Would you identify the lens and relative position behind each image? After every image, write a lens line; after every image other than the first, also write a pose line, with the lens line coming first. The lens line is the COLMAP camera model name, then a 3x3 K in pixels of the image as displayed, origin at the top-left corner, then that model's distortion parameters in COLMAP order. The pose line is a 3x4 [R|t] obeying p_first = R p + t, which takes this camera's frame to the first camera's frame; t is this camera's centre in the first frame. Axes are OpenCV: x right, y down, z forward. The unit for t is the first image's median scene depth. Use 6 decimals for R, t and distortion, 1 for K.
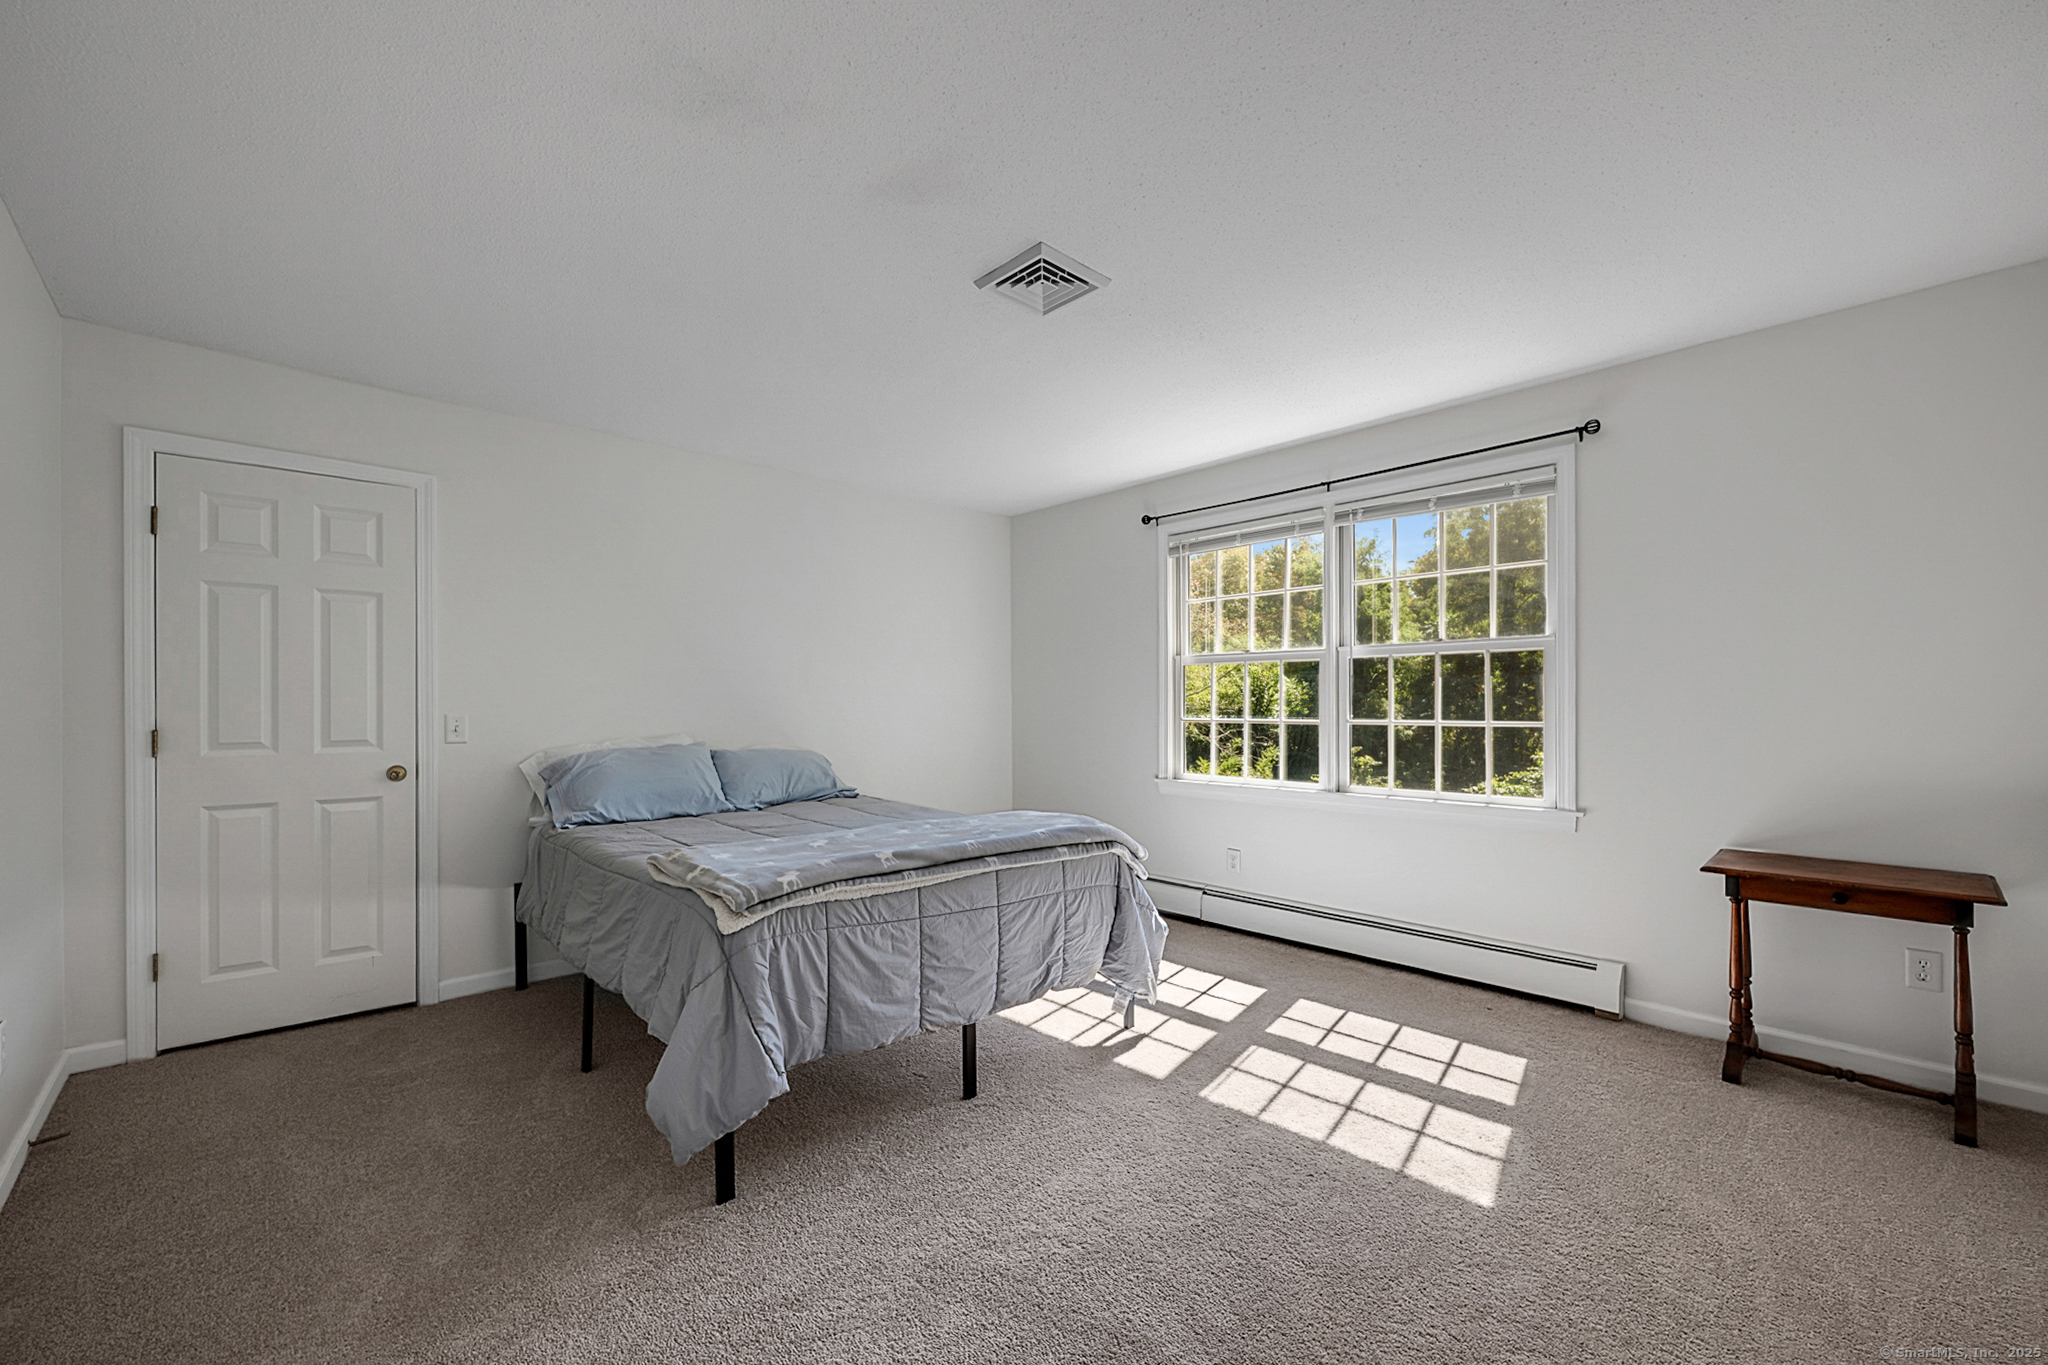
lens RADIAL K [[833.9, 0, 1015.6], [0, 833.9, 694.1], [0, 0, 1]] dist [-0.000190, -0.000126]
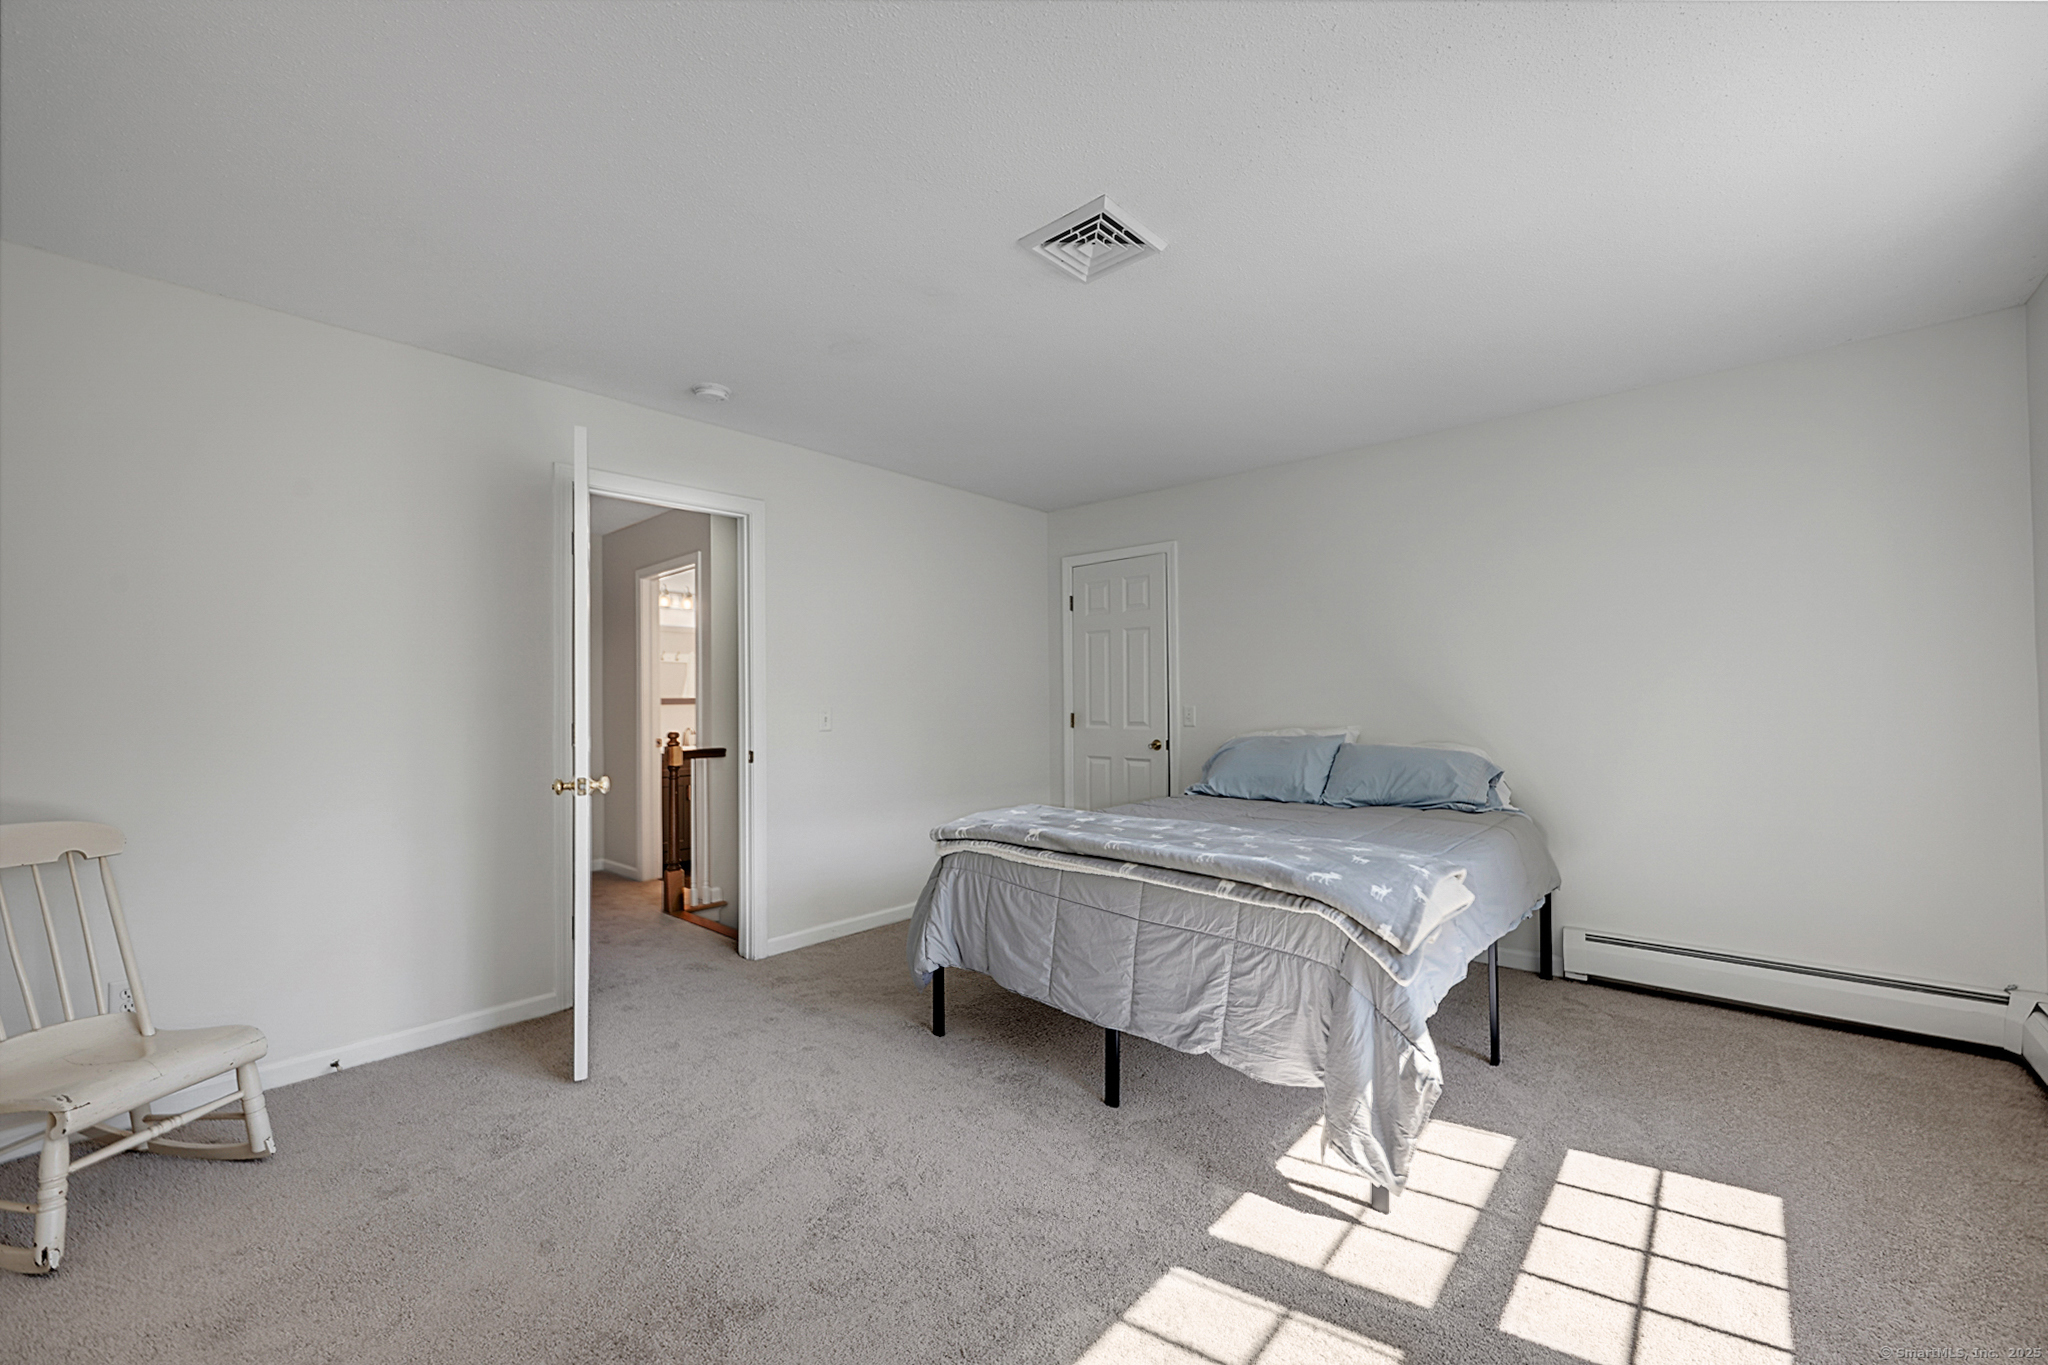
lens RADIAL K [[810.6, 0, 1021.7], [0, 810.6, 674.3], [0, 0, 1]] dist [0.000782, -0.000010]
pose [[0.074808, -0.031294, -0.996707, 0.723595], [0.023806, 0.999279, -0.029588, 0.005661], [0.996914, -0.021515, 0.075499, 0.674337]]
